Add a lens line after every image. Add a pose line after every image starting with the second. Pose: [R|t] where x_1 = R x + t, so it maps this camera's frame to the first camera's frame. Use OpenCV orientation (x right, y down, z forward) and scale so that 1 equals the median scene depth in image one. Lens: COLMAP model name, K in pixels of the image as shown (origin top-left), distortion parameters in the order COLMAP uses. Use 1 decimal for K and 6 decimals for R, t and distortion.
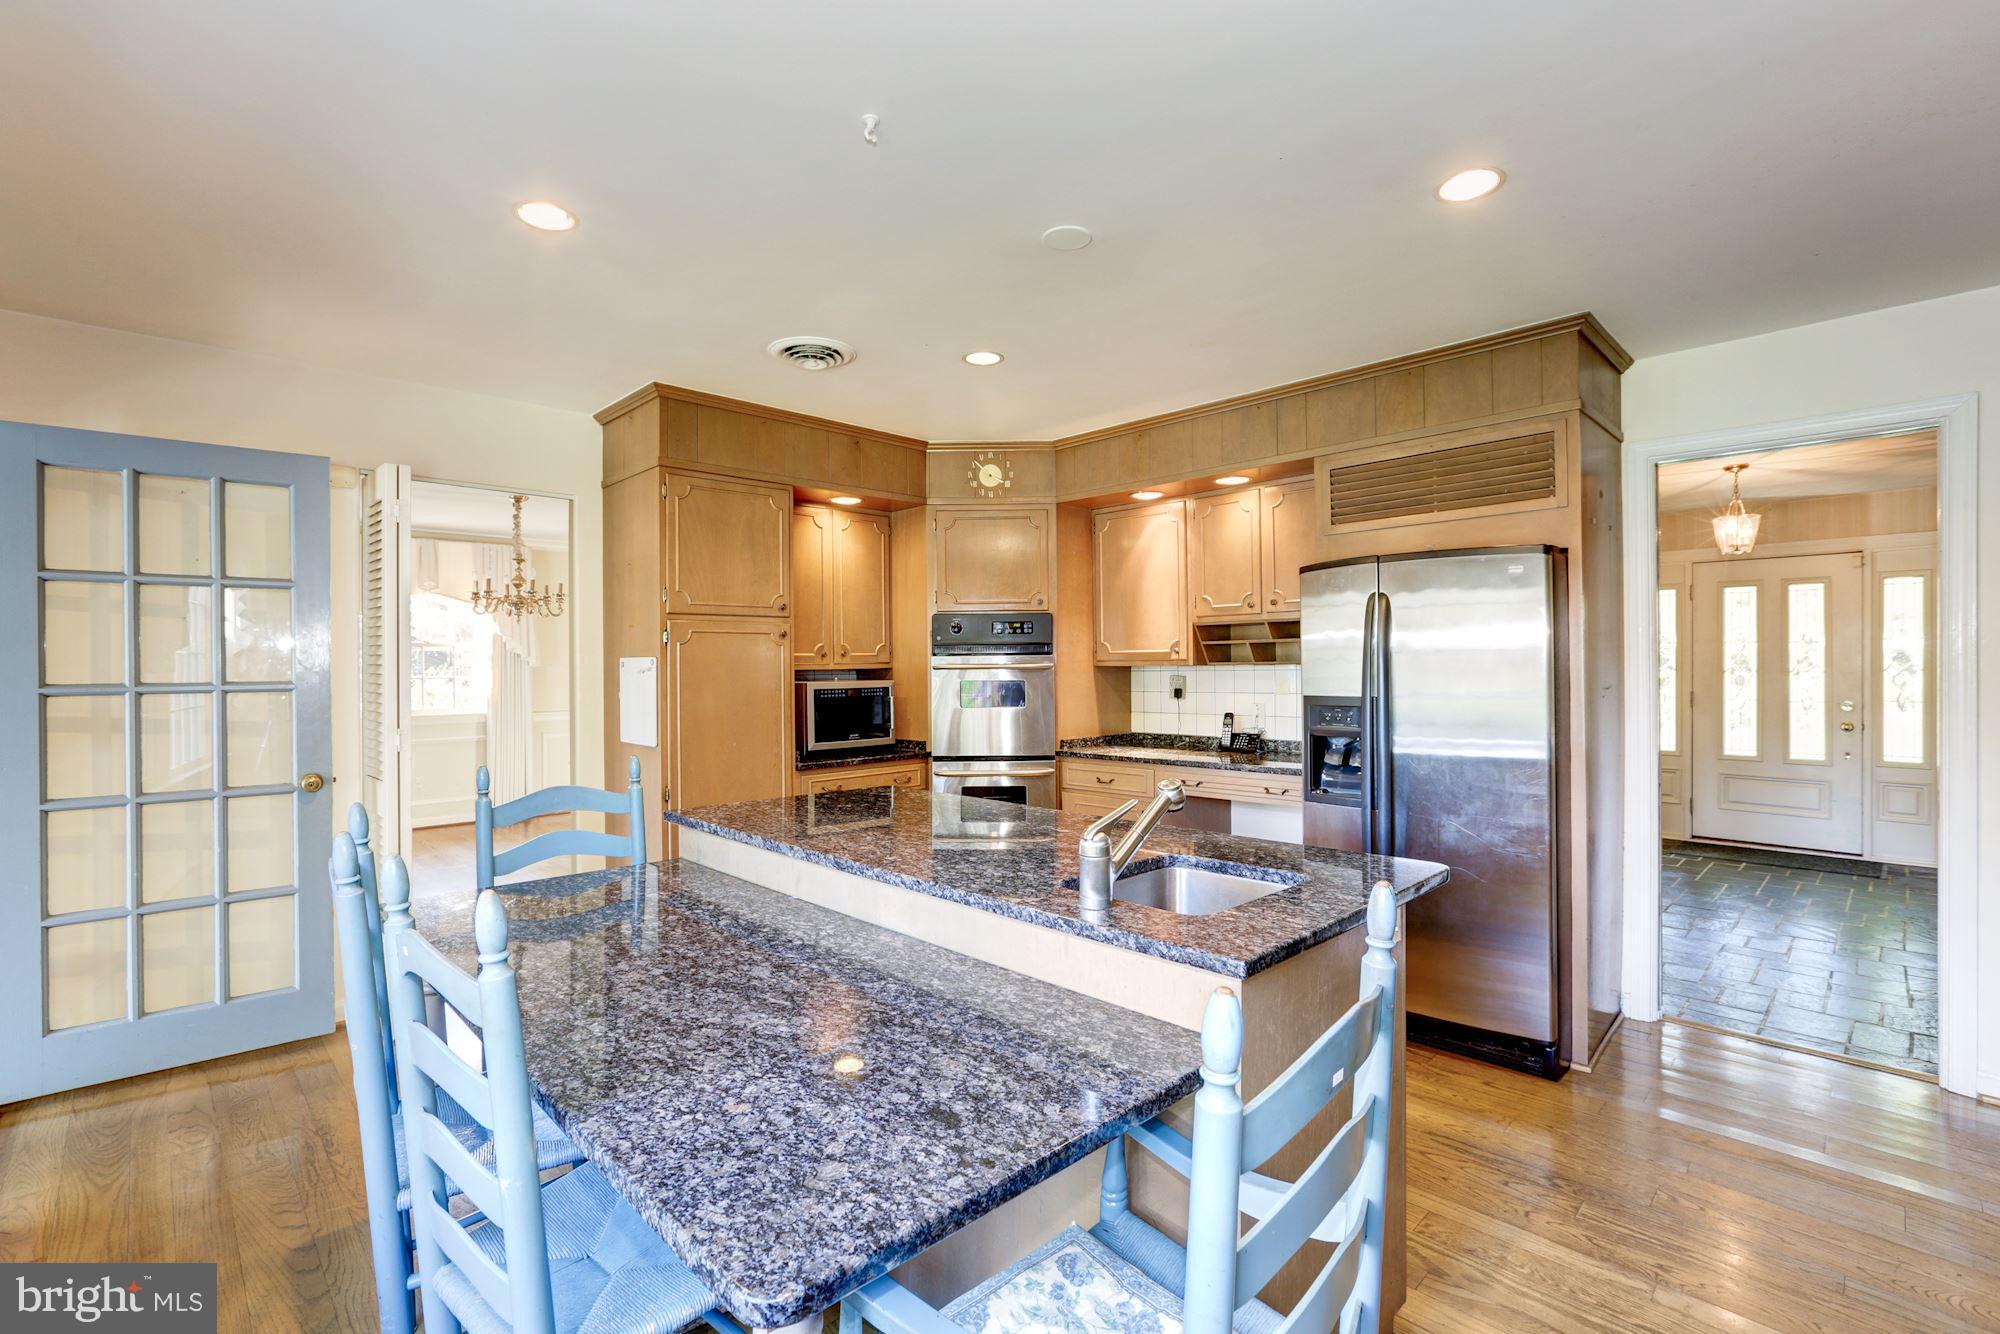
lens RADIAL K [[896.1, 0, 1004.1], [0, 896.1, 664.0], [0, 0, 1]] dist [-0.049125, 0.027594]
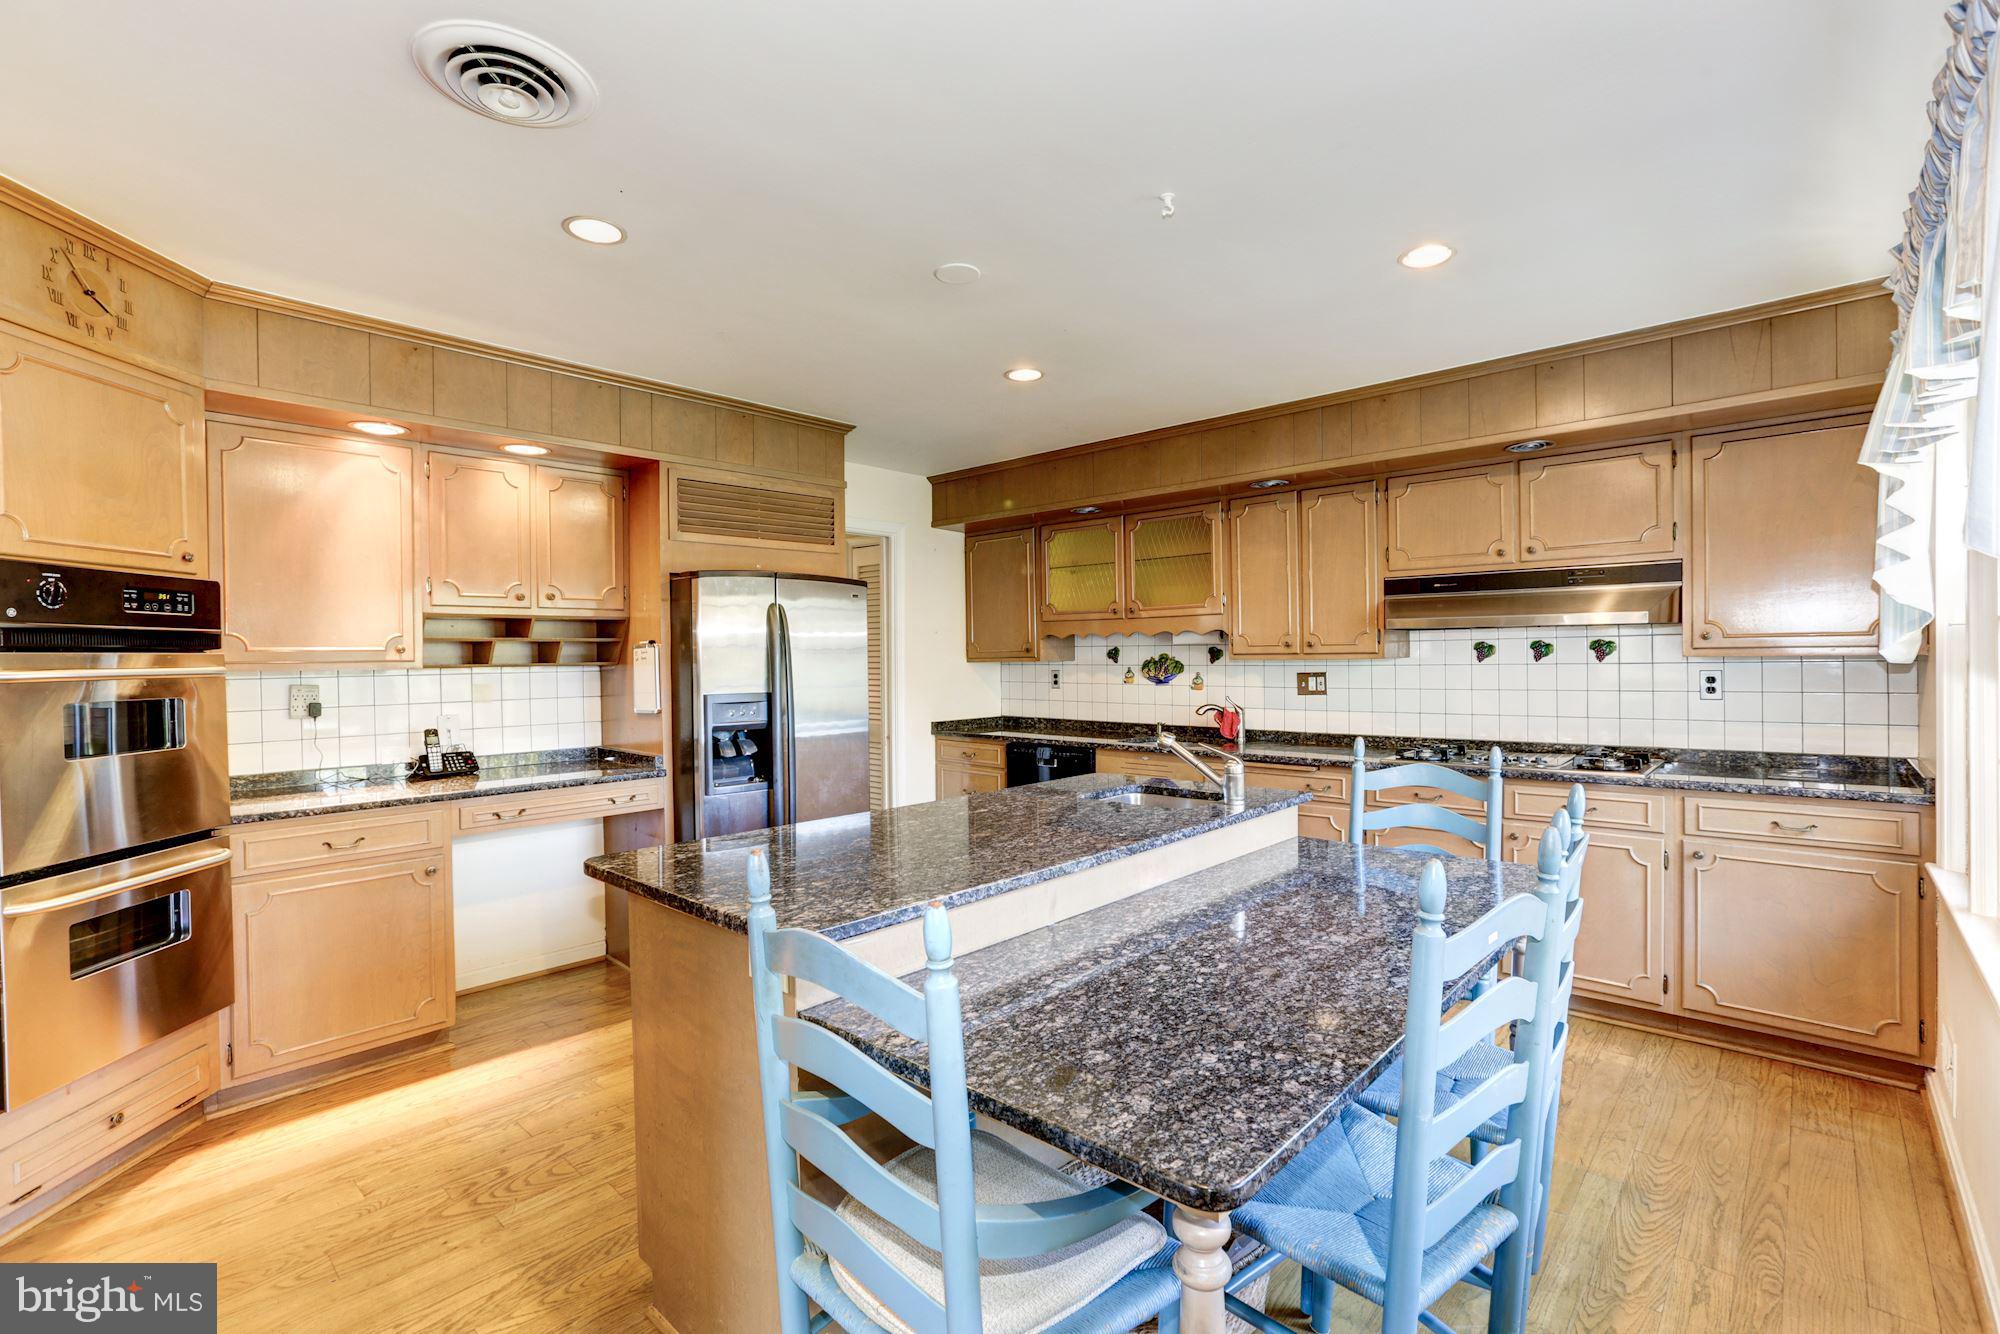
lens RADIAL K [[896.1, 0, 1004.1], [0, 896.1, 664.0], [0, 0, 1]] dist [-0.049125, 0.027594]
pose [[-0.053639, -0.000487, 0.998560, -0.713107], [0.008292, 0.999965, 0.000933, 0.001081], [-0.998526, 0.008330, -0.053633, 0.696660]]
